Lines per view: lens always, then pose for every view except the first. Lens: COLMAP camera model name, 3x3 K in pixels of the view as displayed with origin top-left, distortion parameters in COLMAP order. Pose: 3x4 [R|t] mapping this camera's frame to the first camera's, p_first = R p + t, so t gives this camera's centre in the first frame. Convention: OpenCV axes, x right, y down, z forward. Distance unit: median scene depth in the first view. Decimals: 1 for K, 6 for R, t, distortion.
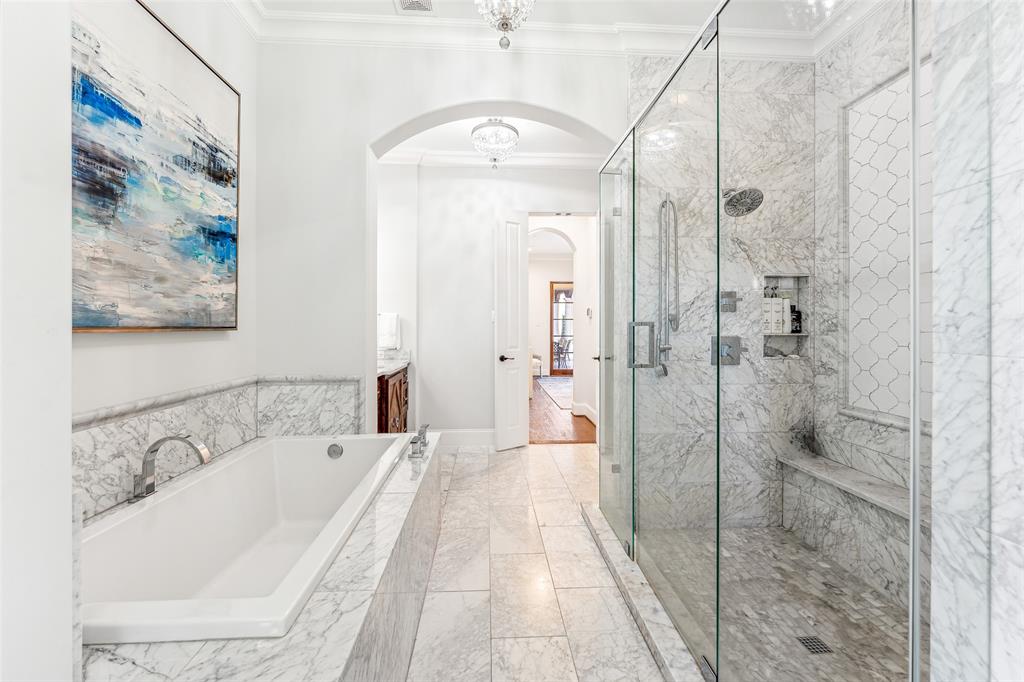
lens RADIAL K [[421.0, 0, 511.4], [0, 421.0, 333.7], [0, 0, 1]] dist [0.001540, 0.000108]
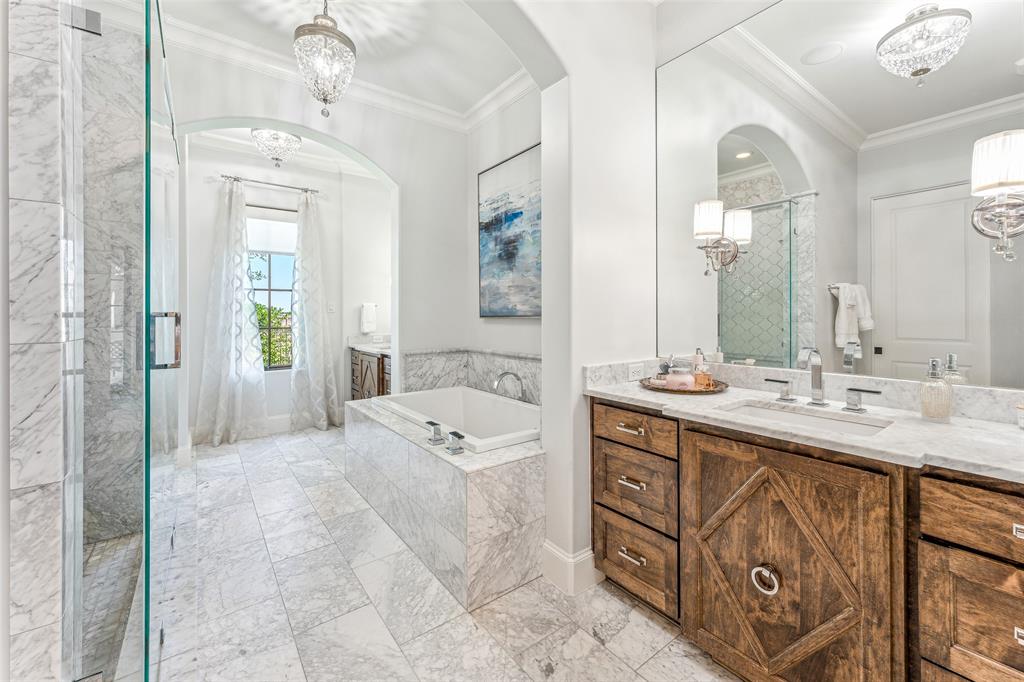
lens RADIAL K [[421.0, 0, 517.5], [0, 421.0, 311.9], [0, 0, 1]] dist [0.001540, 0.000108]
pose [[-0.829190, -0.001662, -0.558965, 0.250437], [-0.002497, 0.999997, 0.000731, -0.036025], [0.558961, 0.002002, -0.829191, 2.719011]]
